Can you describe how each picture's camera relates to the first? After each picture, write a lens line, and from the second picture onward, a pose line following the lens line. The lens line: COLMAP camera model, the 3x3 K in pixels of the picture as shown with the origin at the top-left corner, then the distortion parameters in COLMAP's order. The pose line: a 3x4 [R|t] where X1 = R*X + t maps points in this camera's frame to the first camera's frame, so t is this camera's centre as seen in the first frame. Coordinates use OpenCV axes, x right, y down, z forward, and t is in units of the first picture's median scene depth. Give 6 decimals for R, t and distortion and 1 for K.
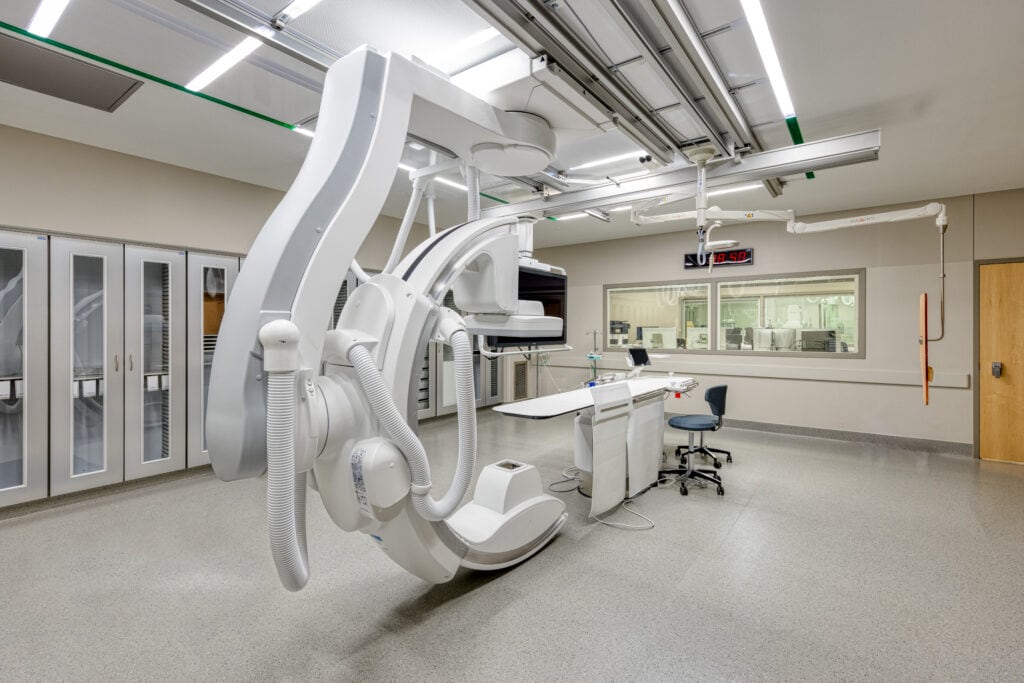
lens RADIAL K [[470.2, 0, 509.1], [0, 470.2, 328.6], [0, 0, 1]] dist [-0.000129, -0.000150]
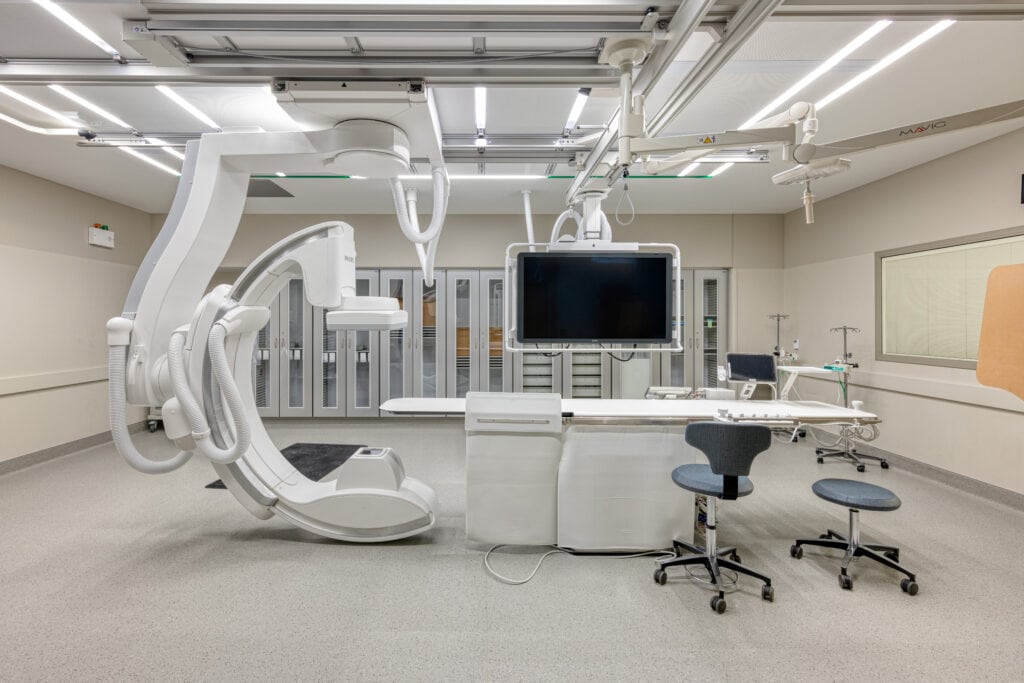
lens RADIAL K [[470.2, 0, 509.1], [0, 470.2, 328.6], [0, 0, 1]] dist [-0.000129, -0.000150]
pose [[0.599453, 0.016779, -0.800234, 0.857644], [0.001809, 0.999749, 0.022318, -0.013409], [0.800408, -0.014826, 0.599273, 0.507318]]
